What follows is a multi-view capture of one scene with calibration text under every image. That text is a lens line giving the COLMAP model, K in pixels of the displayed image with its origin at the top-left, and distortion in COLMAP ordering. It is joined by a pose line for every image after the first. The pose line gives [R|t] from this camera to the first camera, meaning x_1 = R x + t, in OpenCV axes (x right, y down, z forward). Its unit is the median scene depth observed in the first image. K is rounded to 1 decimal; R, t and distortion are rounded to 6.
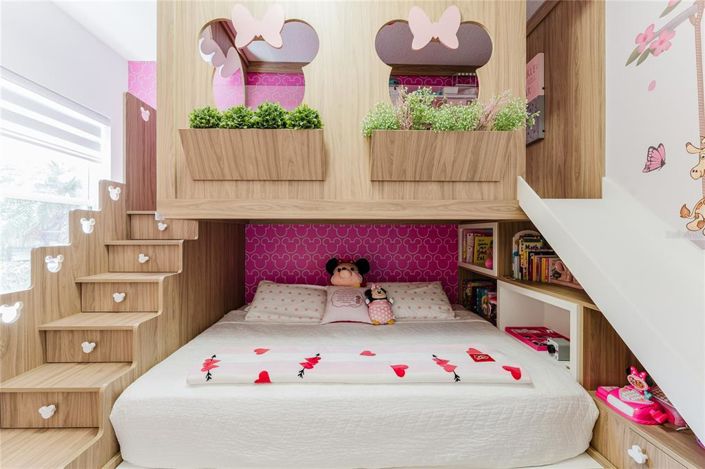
lens RADIAL K [[281.6, 0, 354.1], [0, 281.6, 232.6], [0, 0, 1]] dist [-0.005250, 0.000635]
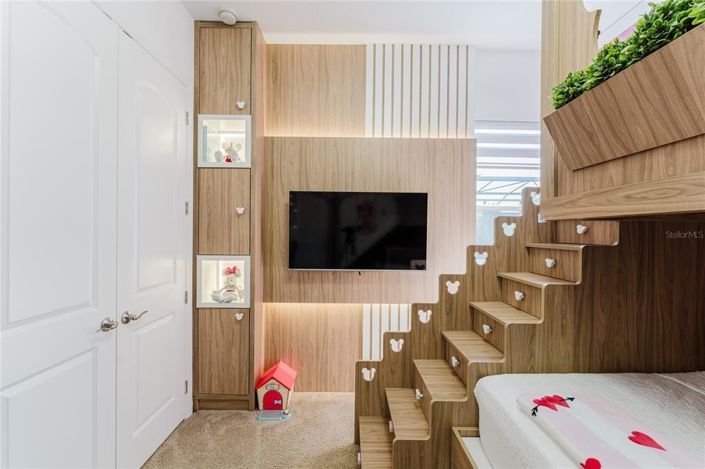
lens RADIAL K [[281.6, 0, 349.5], [0, 281.6, 235.0], [0, 0, 1]] dist [-0.005250, 0.000635]
pose [[-0.025333, 0.006782, -0.999656, 0.252040], [-0.012355, 0.999898, 0.007097, -0.001013], [0.999603, 0.012531, -0.025246, 0.380814]]
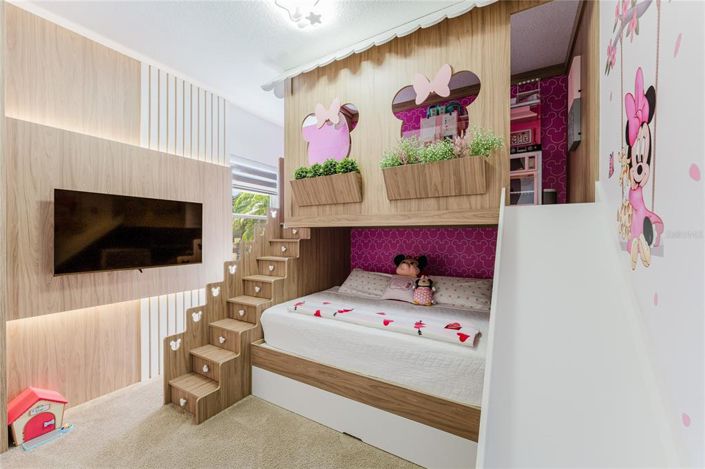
lens RADIAL K [[281.6, 0, 358.7], [0, 281.6, 236.2], [0, 0, 1]] dist [-0.005250, 0.000635]
pose [[0.853586, 0.002717, -0.520946, 0.709770], [-0.001083, 0.999993, 0.003441, 0.002094], [0.520952, -0.002373, 0.853583, -0.359246]]
